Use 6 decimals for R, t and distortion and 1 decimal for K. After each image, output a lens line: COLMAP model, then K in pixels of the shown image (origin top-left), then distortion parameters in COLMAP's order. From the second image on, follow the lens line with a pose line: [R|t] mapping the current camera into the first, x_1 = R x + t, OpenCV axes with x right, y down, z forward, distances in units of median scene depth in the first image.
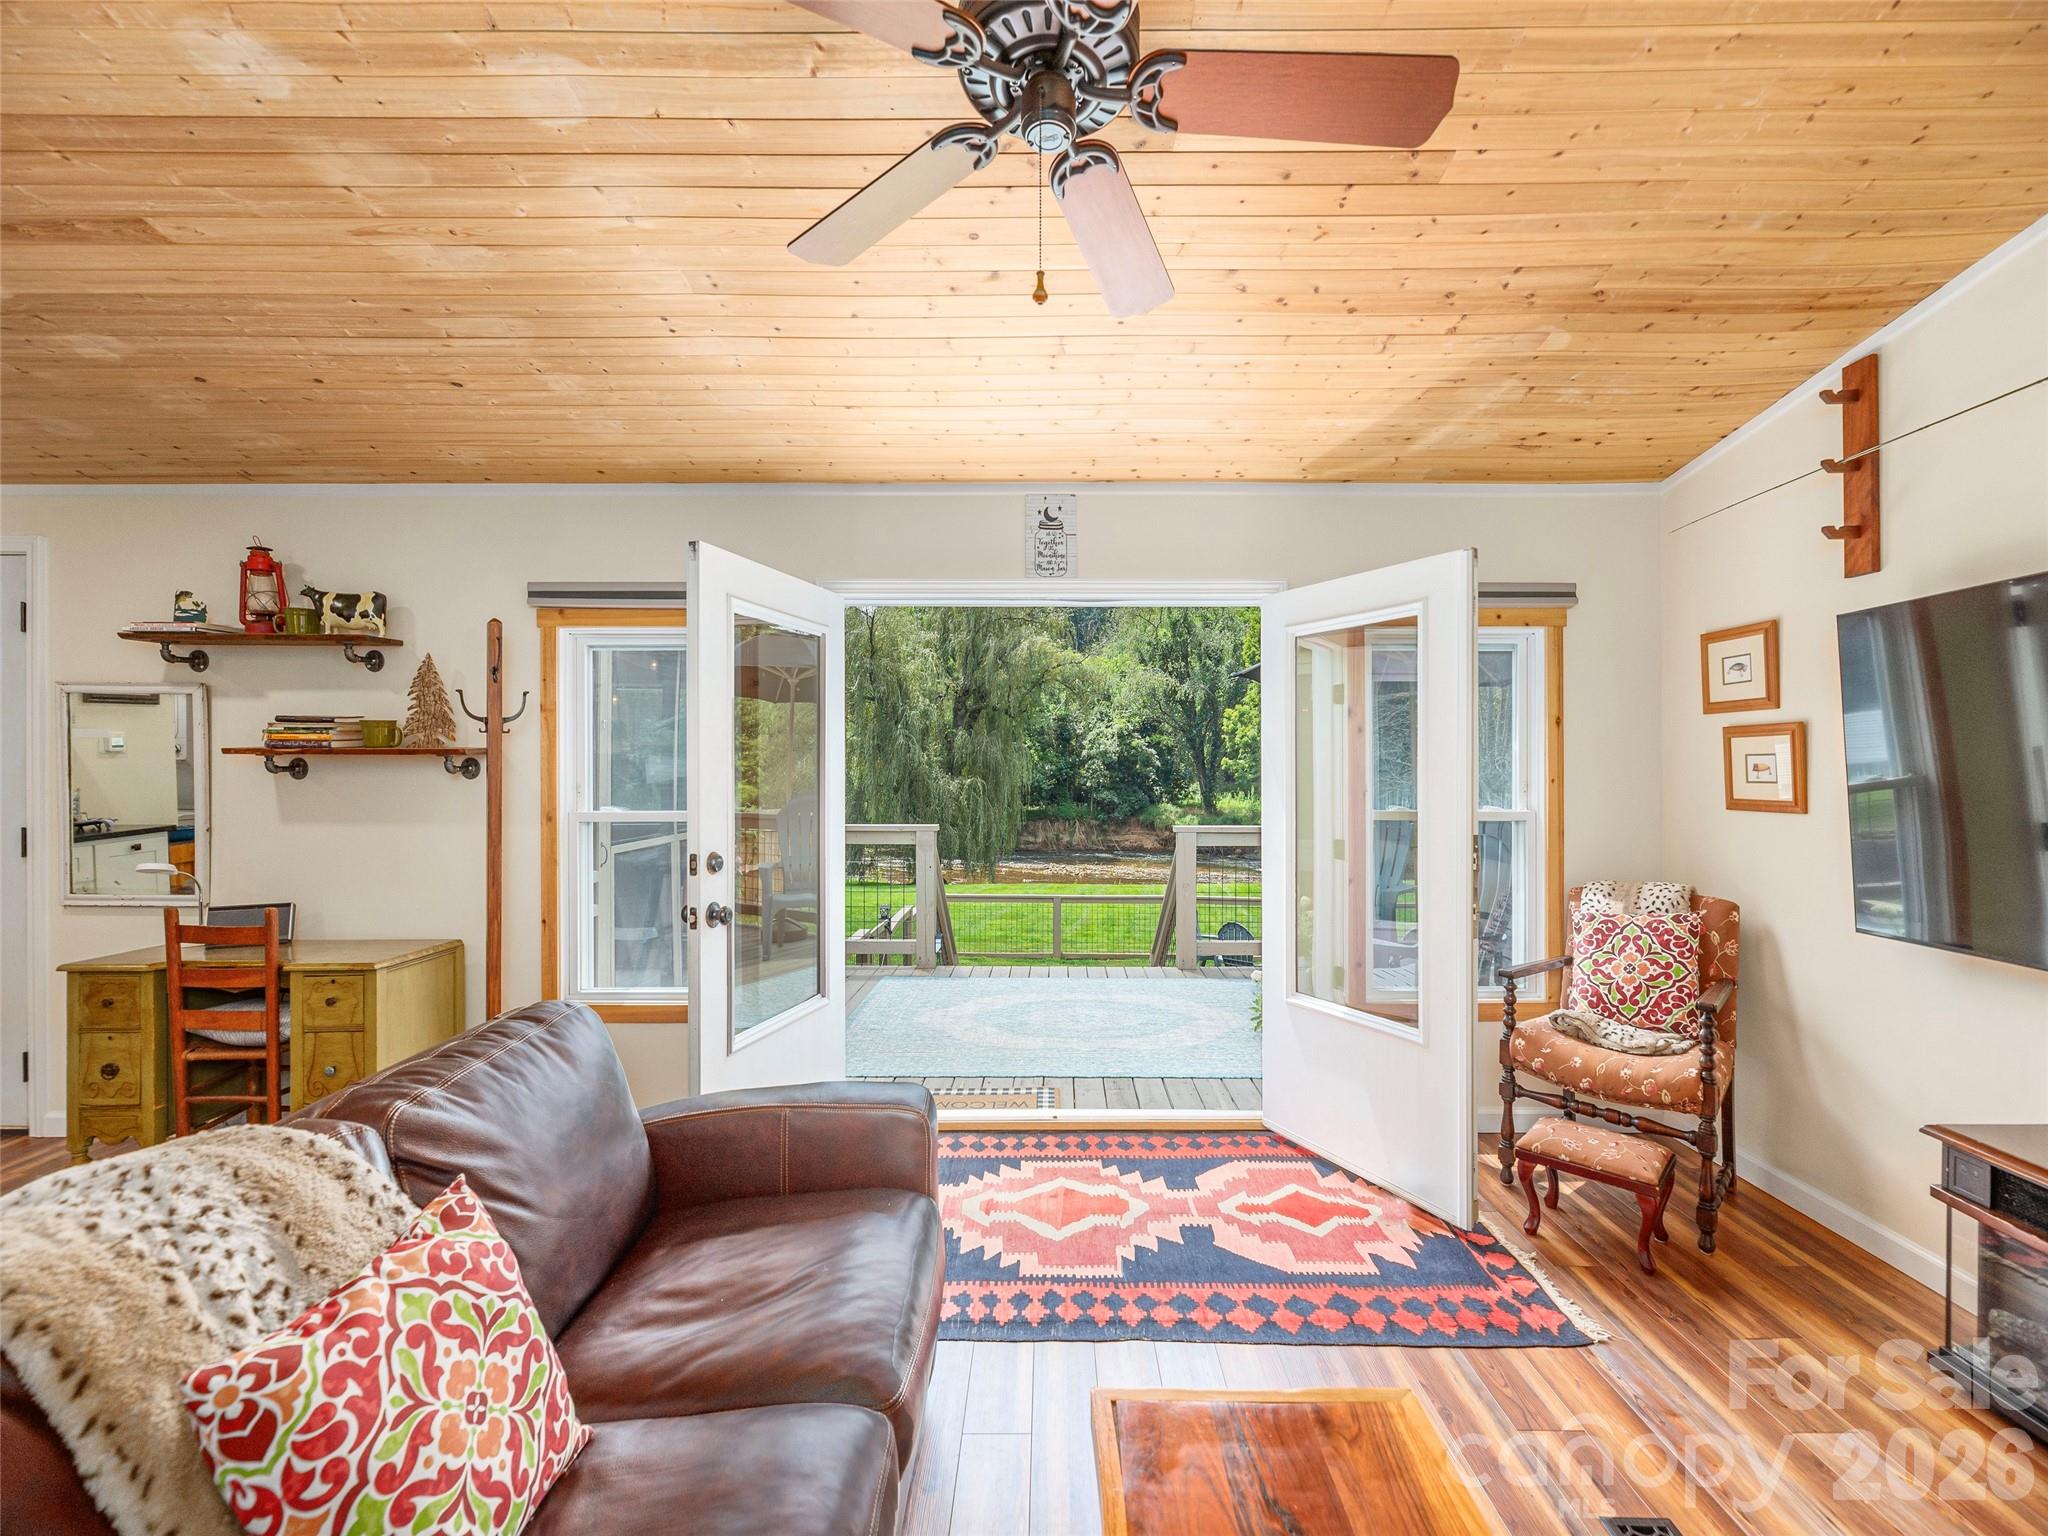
lens RADIAL K [[844.0, 0, 1058.2], [0, 844.0, 761.9], [0, 0, 1]] dist [-0.002705, 0.000272]
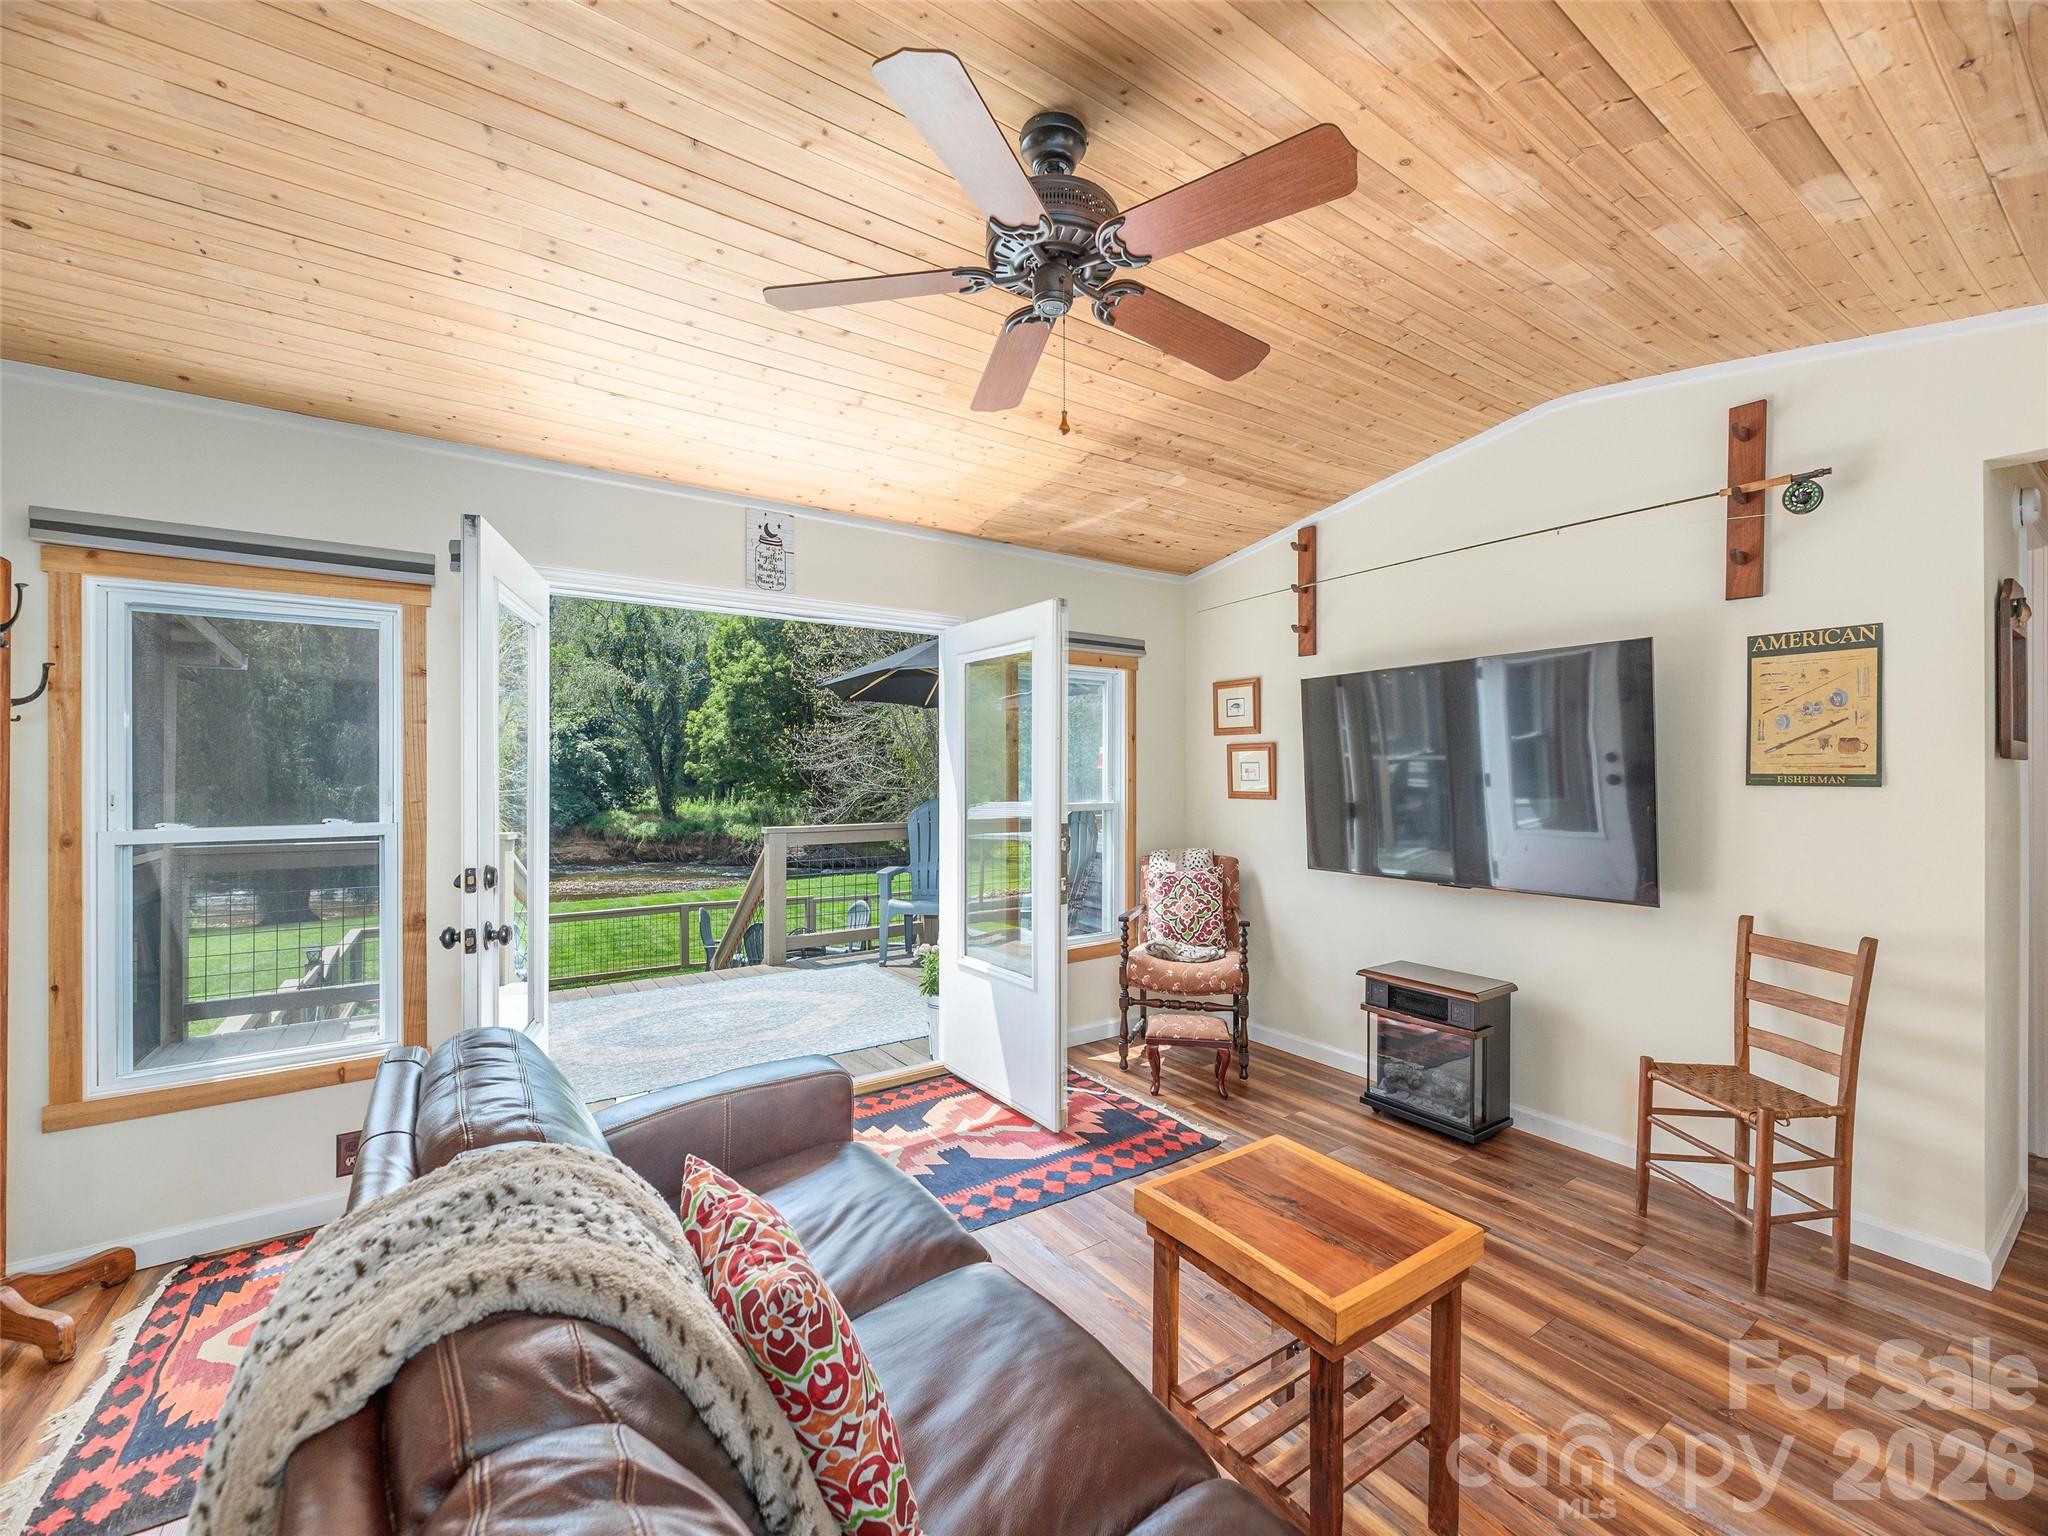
lens RADIAL K [[828.1, 0, 1024.0], [0, 828.1, 768.0], [0, 0, 1]] dist [-0.000374, 0.000103]
pose [[0.826437, 0.001800, 0.563027, -0.375636], [-0.003153, 0.999994, 0.001432, 0.000193], [-0.563021, -0.002959, 0.826437, -0.037295]]
